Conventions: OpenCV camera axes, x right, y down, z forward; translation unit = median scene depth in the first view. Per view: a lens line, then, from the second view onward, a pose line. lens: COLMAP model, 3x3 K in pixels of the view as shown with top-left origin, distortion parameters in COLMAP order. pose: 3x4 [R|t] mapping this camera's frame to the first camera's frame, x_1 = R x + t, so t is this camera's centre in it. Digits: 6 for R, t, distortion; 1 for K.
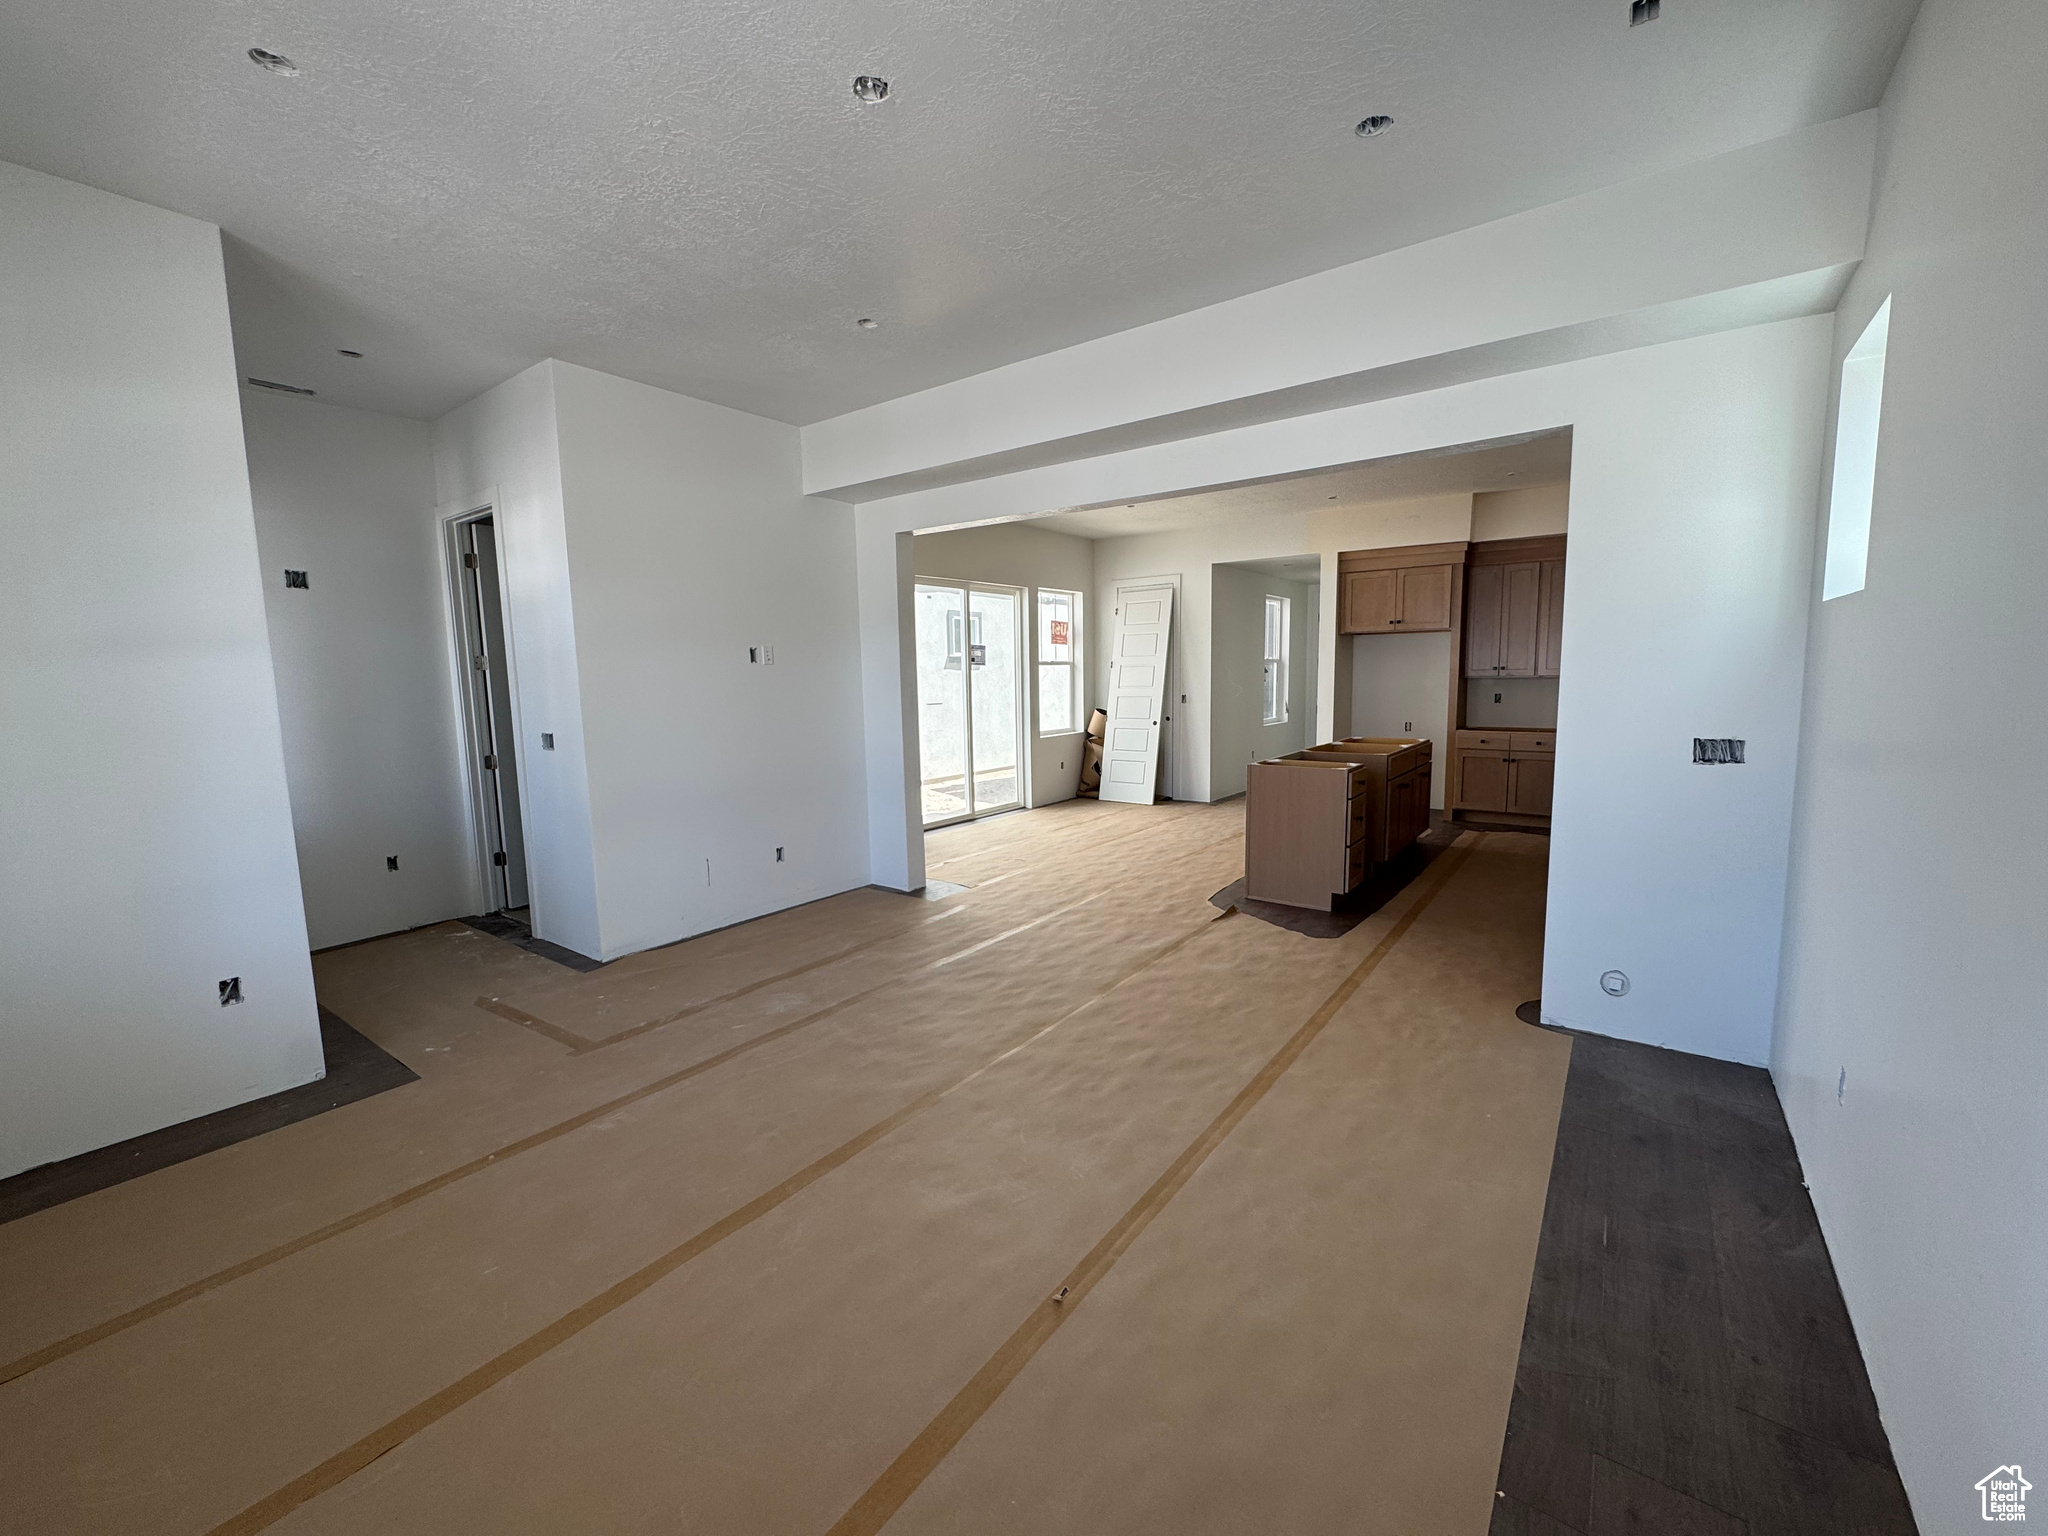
lens RADIAL K [[816.6, 0, 1024.1], [0, 816.6, 767.6], [0, 0, 1]] dist [-0.003151, 0.000543]
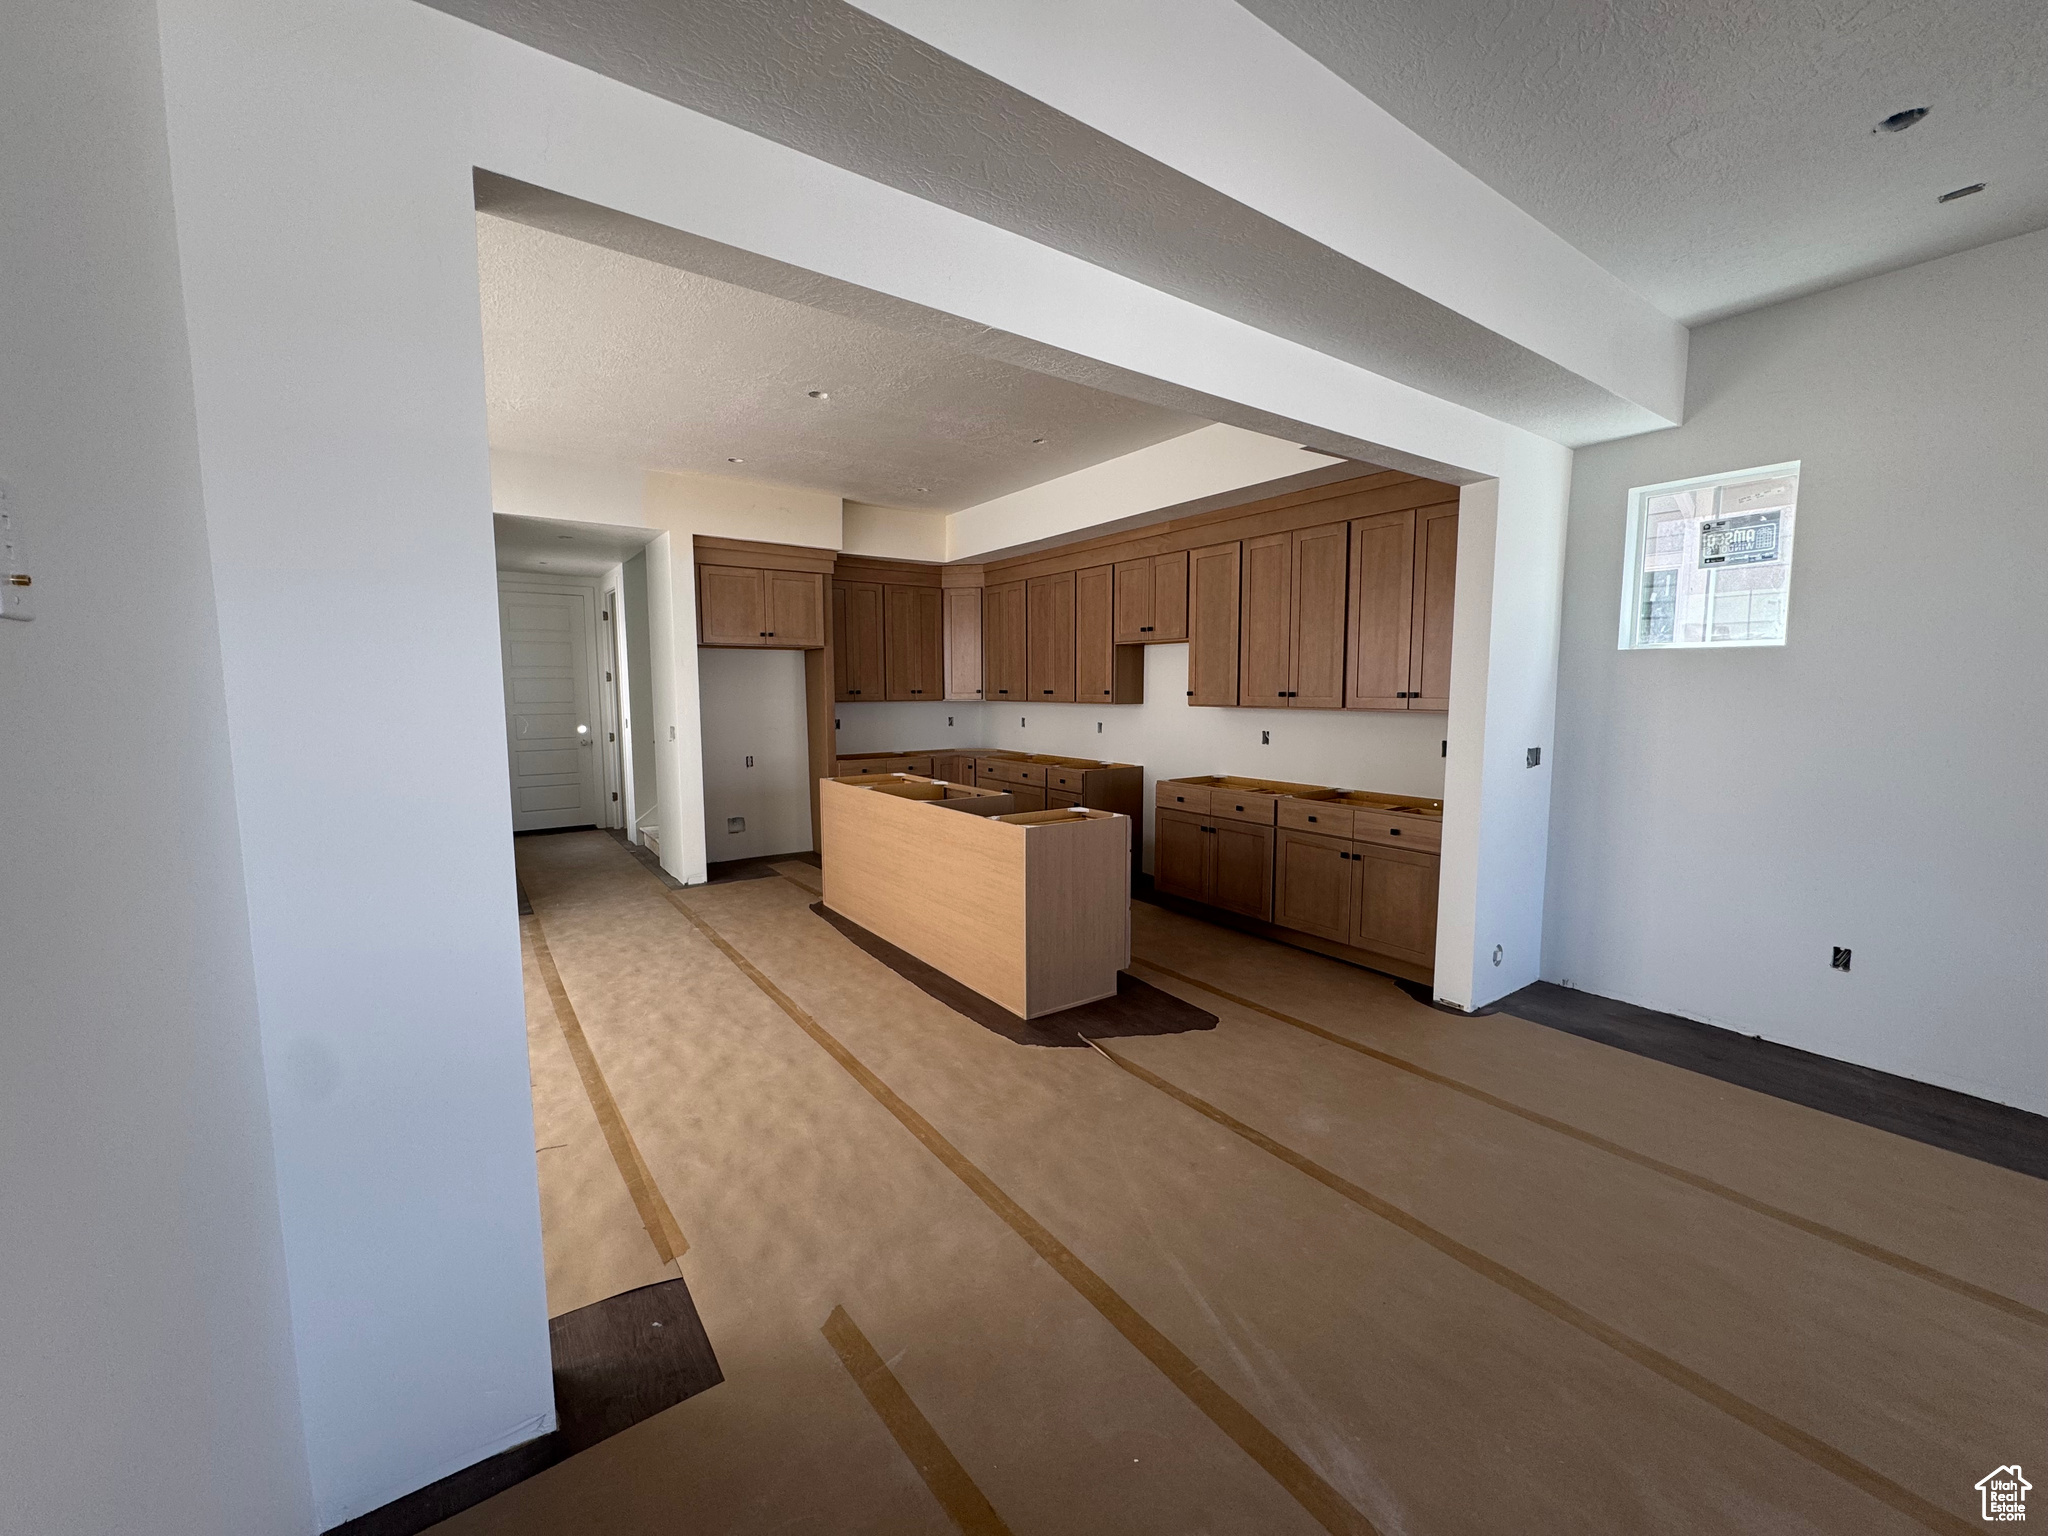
lens RADIAL K [[816.6, 0, 1027.7], [0, 816.6, 772.7], [0, 0, 1]] dist [-0.003151, 0.000543]
pose [[0.306357, -0.085515, 0.948068, -0.243937], [0.105081, 0.992908, 0.055604, -0.058391], [-0.946099, 0.082589, 0.313170, 0.501224]]
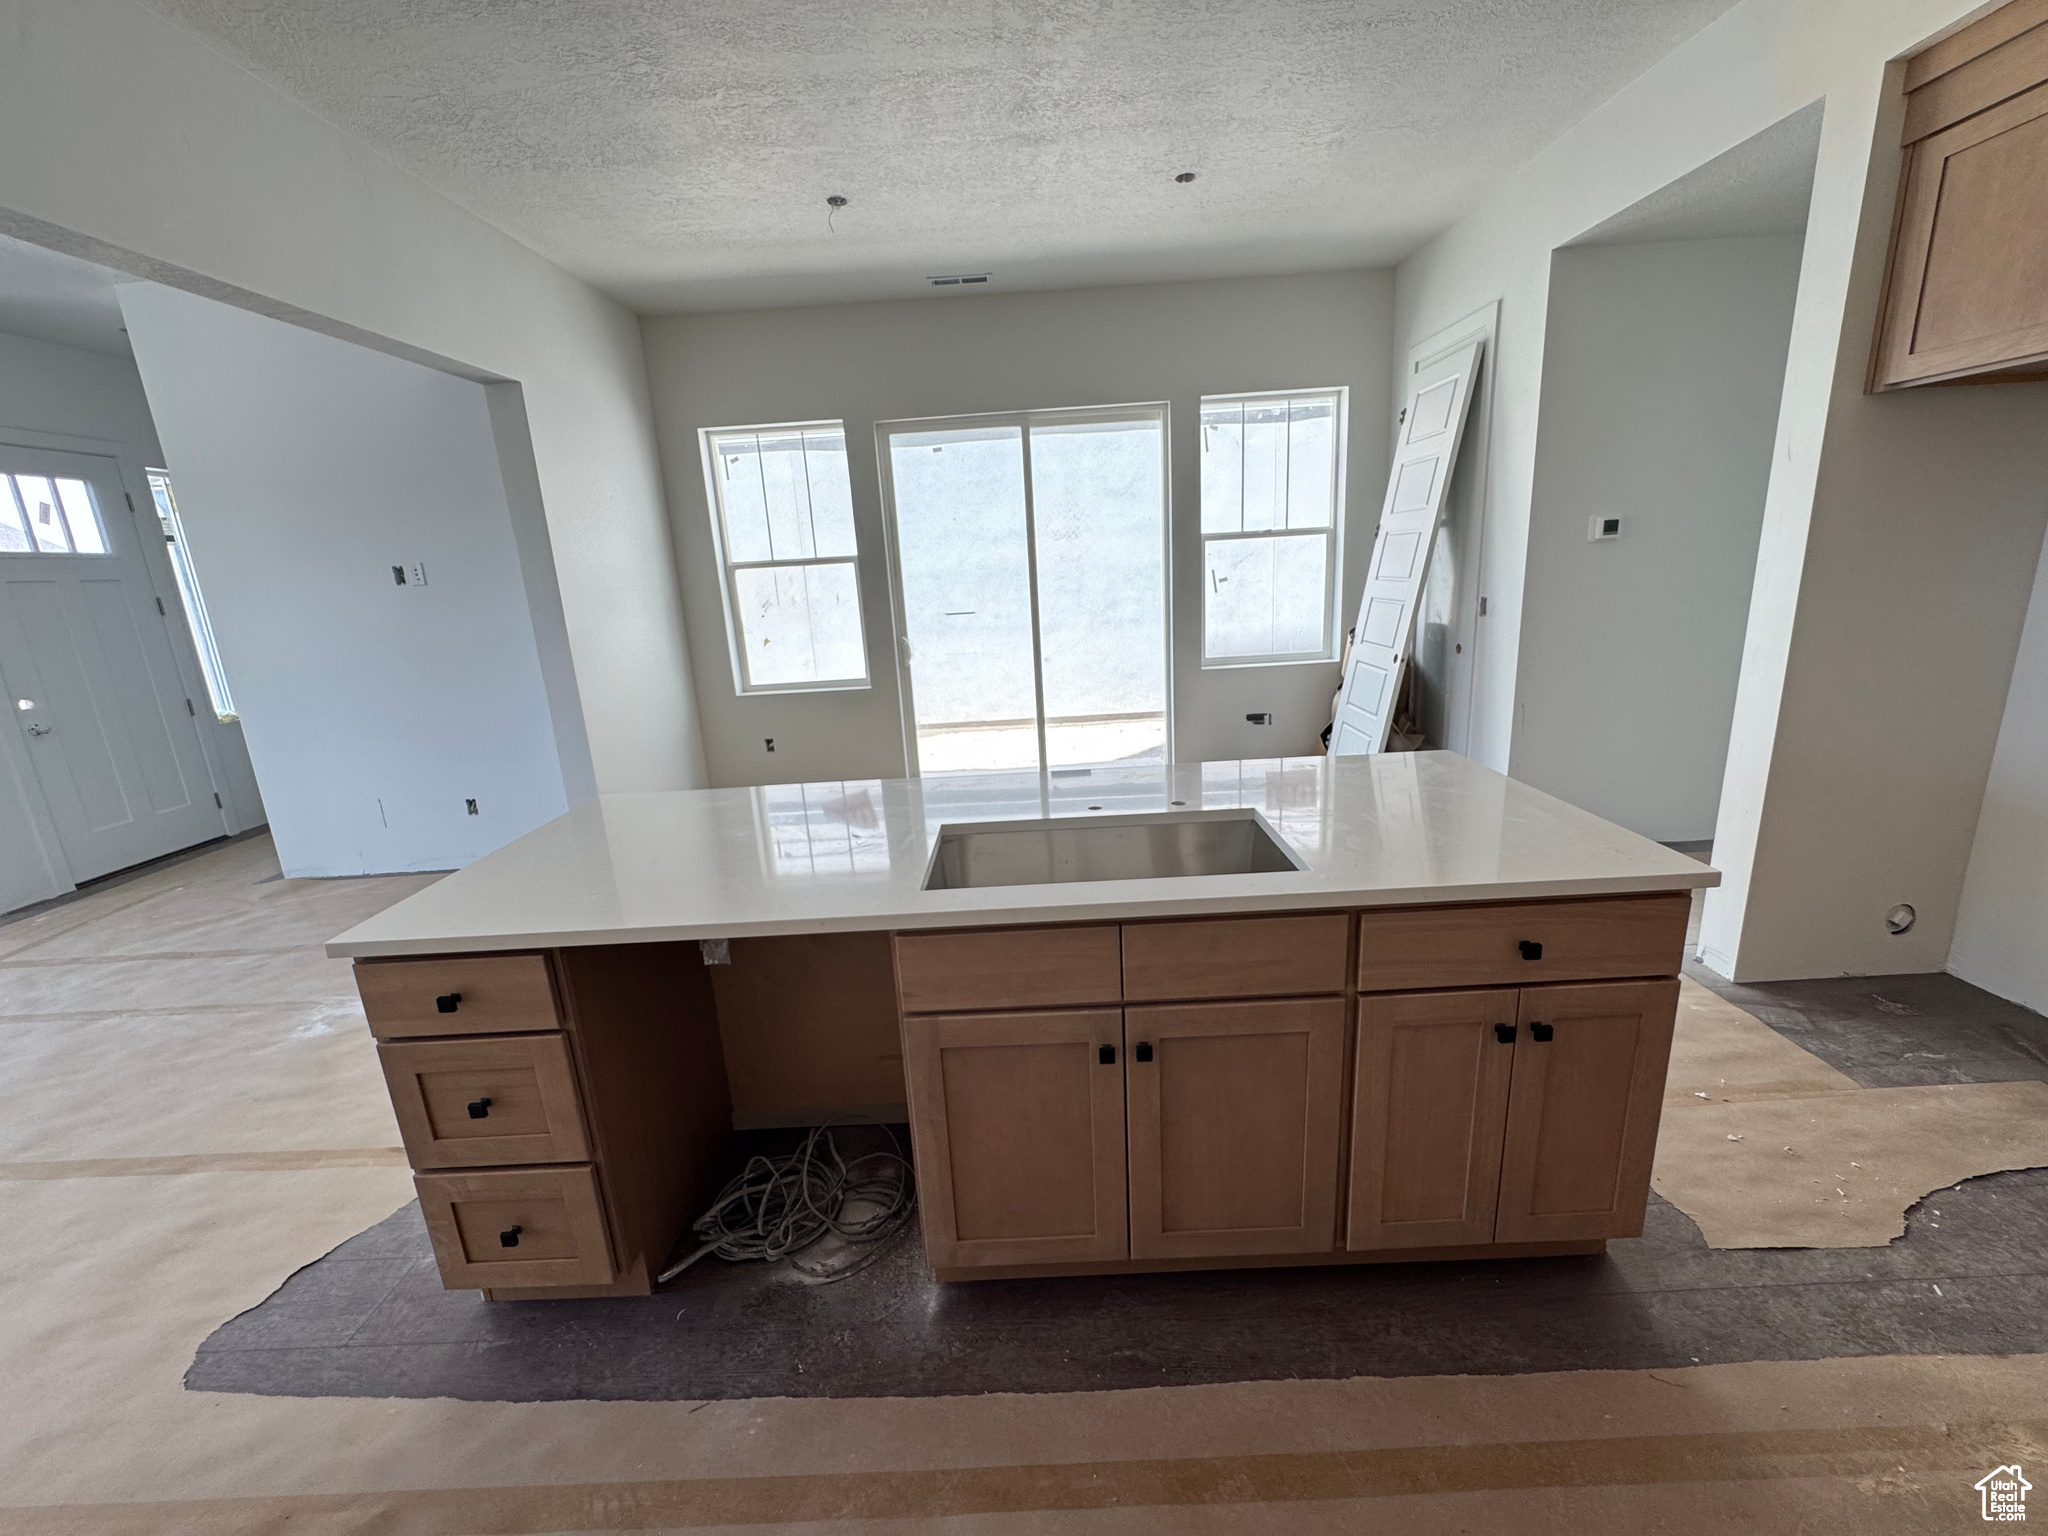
lens RADIAL K [[816.6, 0, 1029.4], [0, 816.6, 765.9], [0, 0, 1]] dist [-0.003151, 0.000543]
pose [[0.596204, 0.178141, -0.782820, 0.466972], [-0.046226, 0.981071, 0.188050, -0.081518], [0.801501, -0.075929, 0.593153, 0.616386]]
